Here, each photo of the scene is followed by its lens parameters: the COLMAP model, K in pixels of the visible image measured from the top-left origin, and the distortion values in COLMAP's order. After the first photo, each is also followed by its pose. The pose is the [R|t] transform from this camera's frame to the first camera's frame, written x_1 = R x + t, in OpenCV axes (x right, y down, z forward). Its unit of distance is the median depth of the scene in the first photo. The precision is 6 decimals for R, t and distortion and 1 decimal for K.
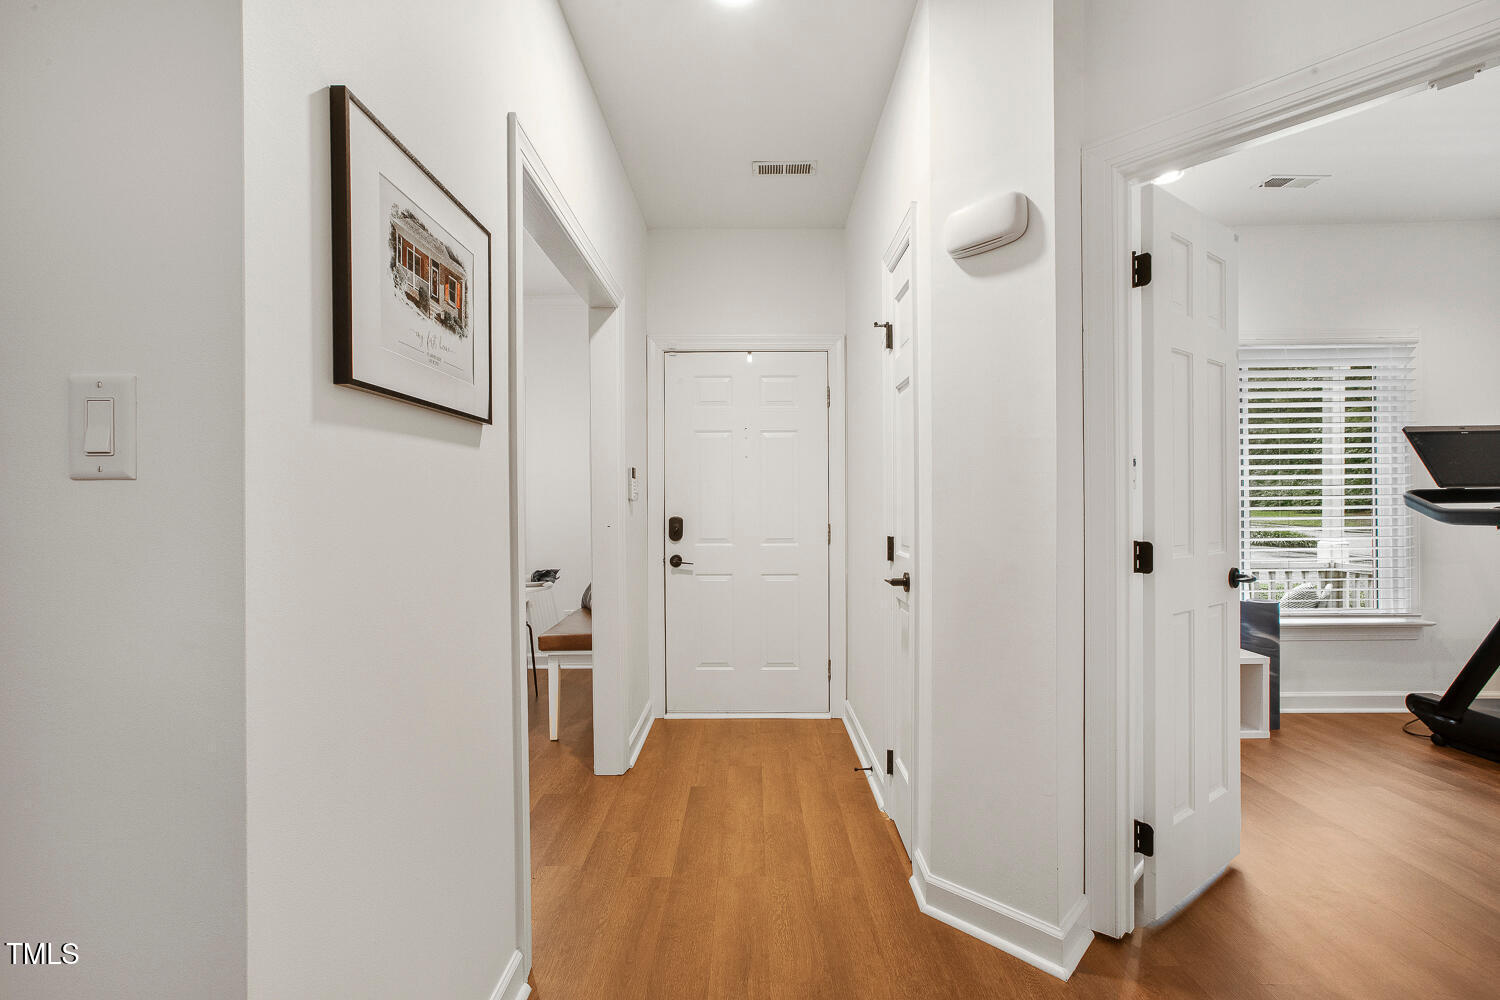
lens RADIAL K [[635.4, 0, 766.5], [0, 635.4, 508.2], [0, 0, 1]] dist [-0.000908, 0.000219]
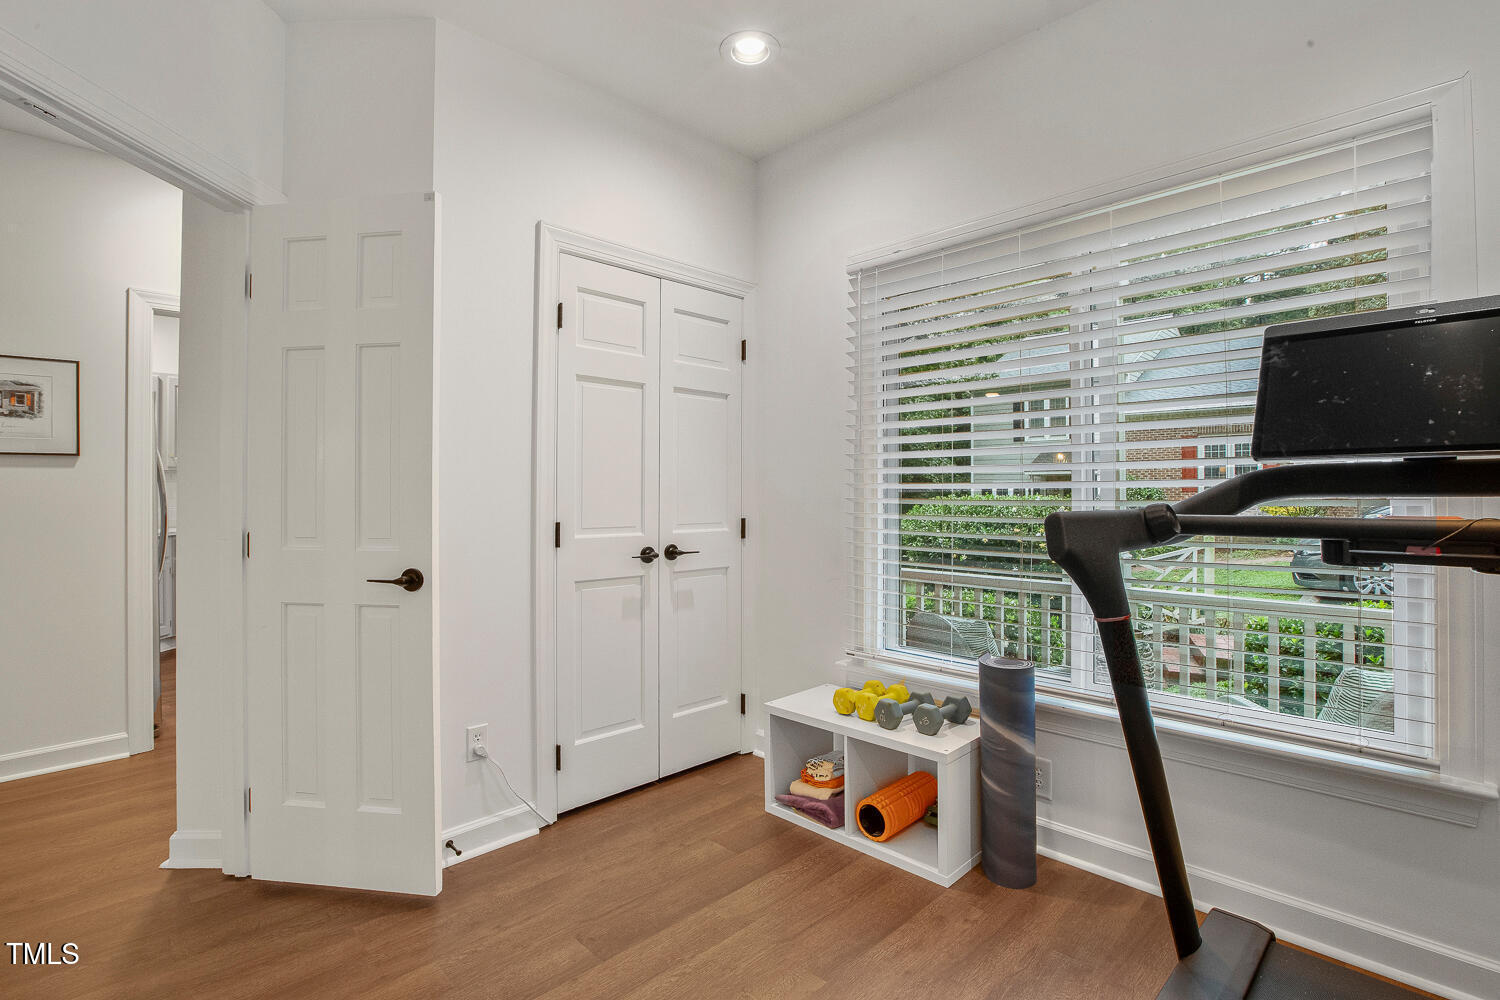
lens RADIAL K [[685.7, 0, 752.2], [0, 685.7, 503.3], [0, 0, 1]] dist [-0.056588, 0.020732]
pose [[0.720416, 0.011069, -0.693454, 1.060603], [-0.003712, 0.999920, 0.012105, -0.006652], [0.693533, -0.006146, 0.720399, 0.408929]]
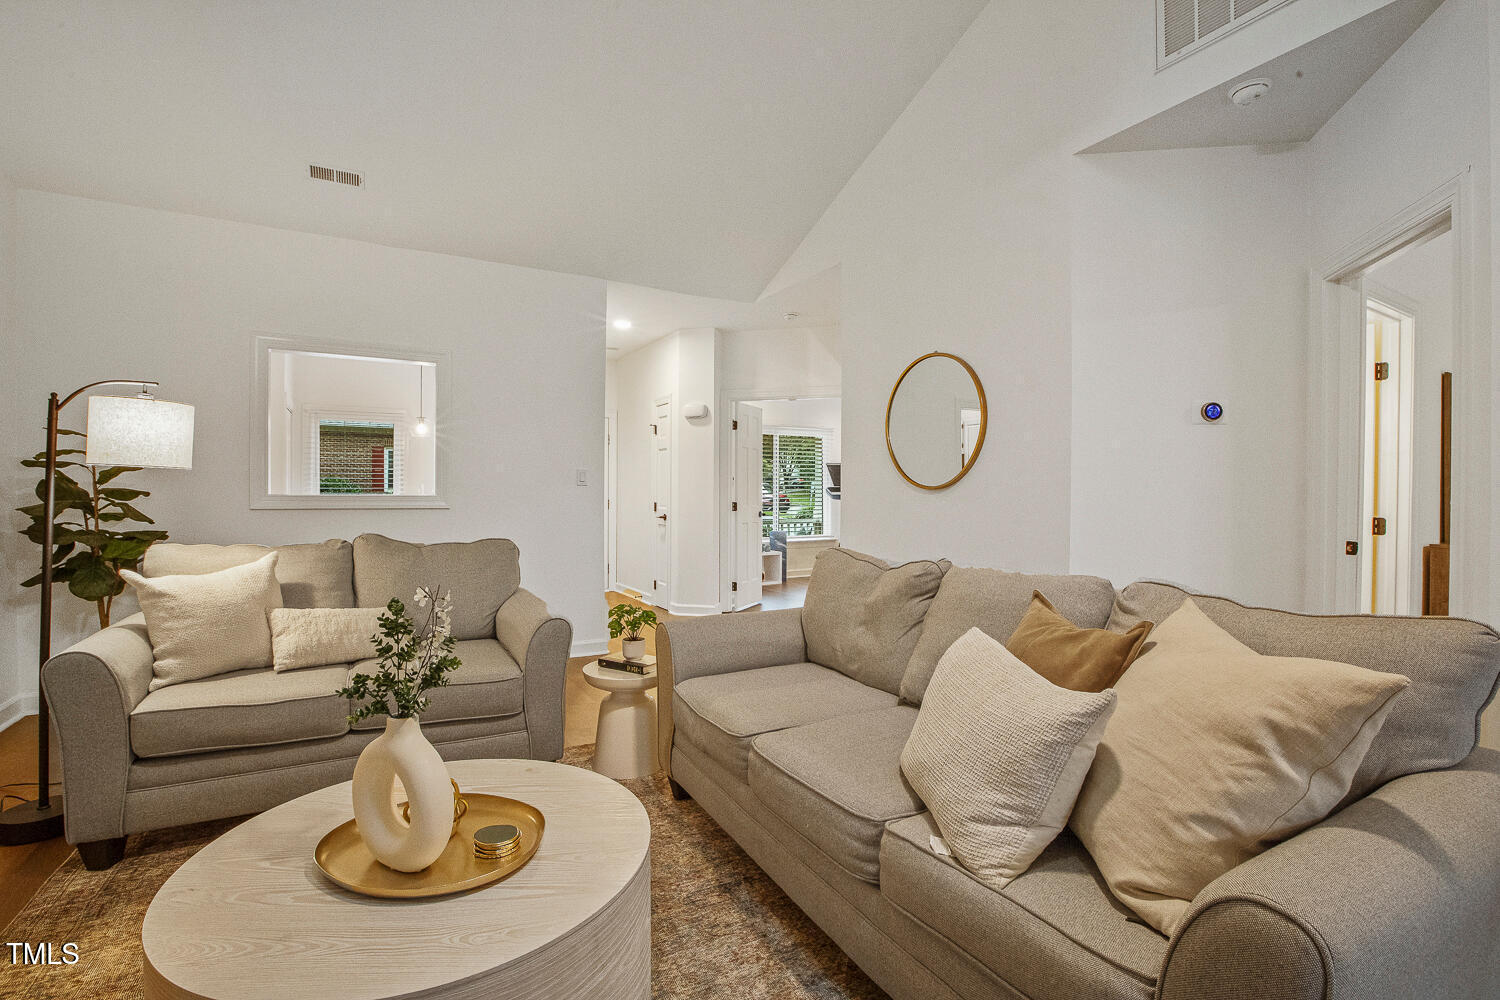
lens RADIAL K [[674.6, 0, 761.9], [0, 674.6, 501.9], [0, 0, 1]] dist [-0.051874, 0.019405]
pose [[0.854315, 0.000219, 0.519755, -0.653920], [-0.006175, 0.999934, 0.009729, 0.008554], [-0.519719, -0.011521, 0.854260, -1.215416]]
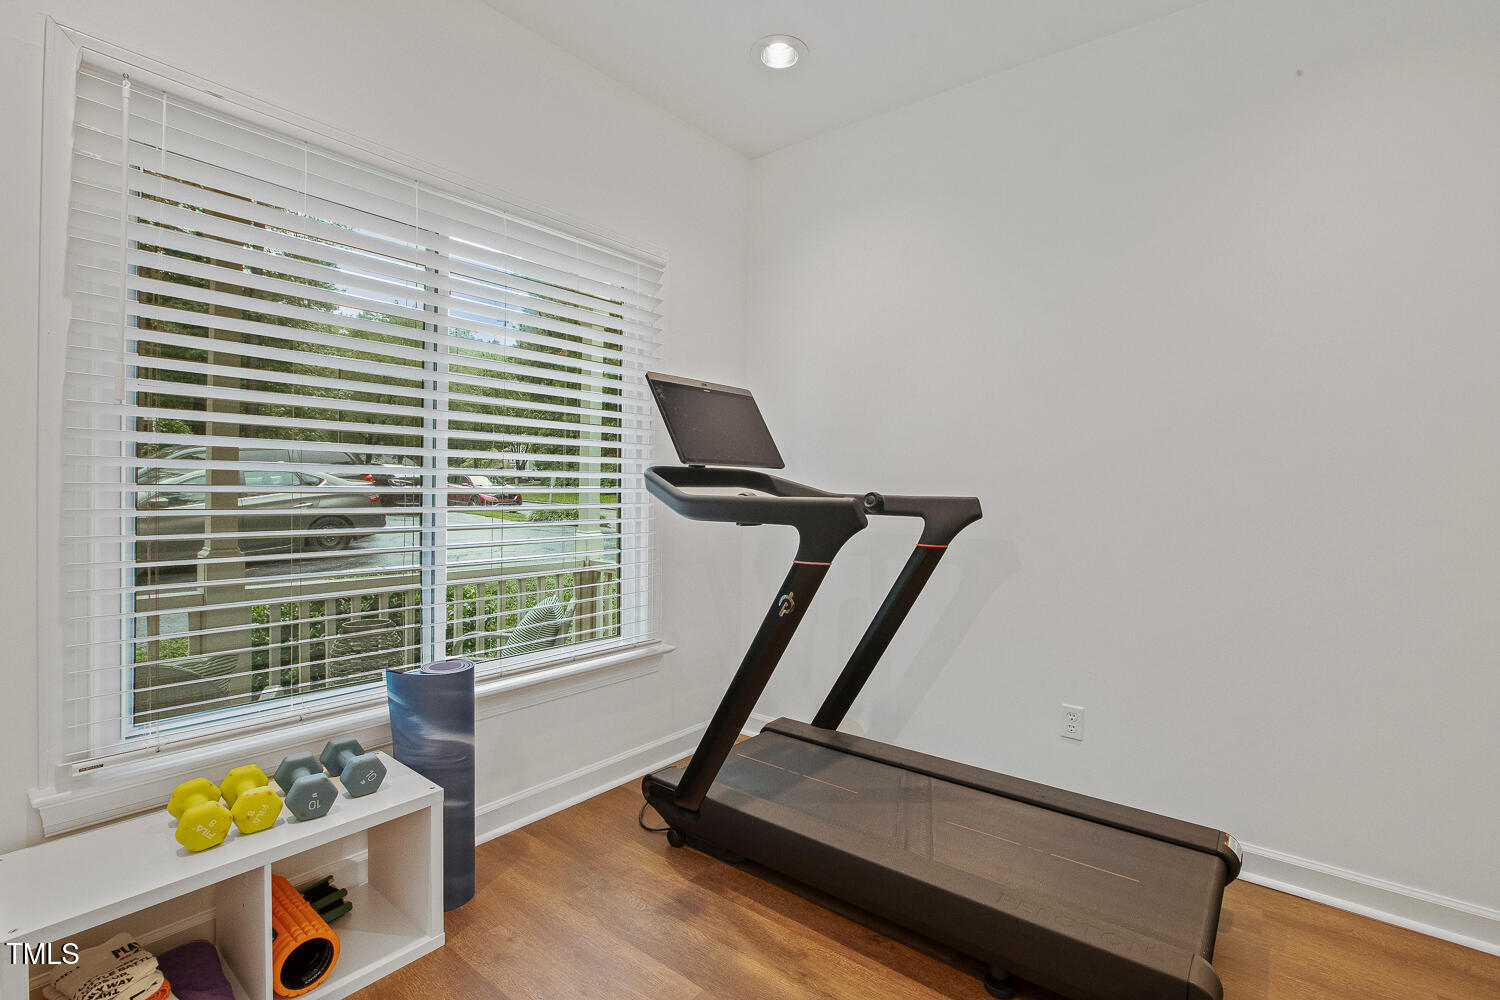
lens RADIAL K [[685.7, 0, 752.2], [0, 685.7, 503.3], [0, 0, 1]] dist [-0.056588, 0.020732]
pose [[0.612494, -0.003319, 0.790468, 0.509548], [-0.017814, 0.999679, 0.018001, -0.004691], [-0.790274, -0.025107, 0.612238, 0.474648]]
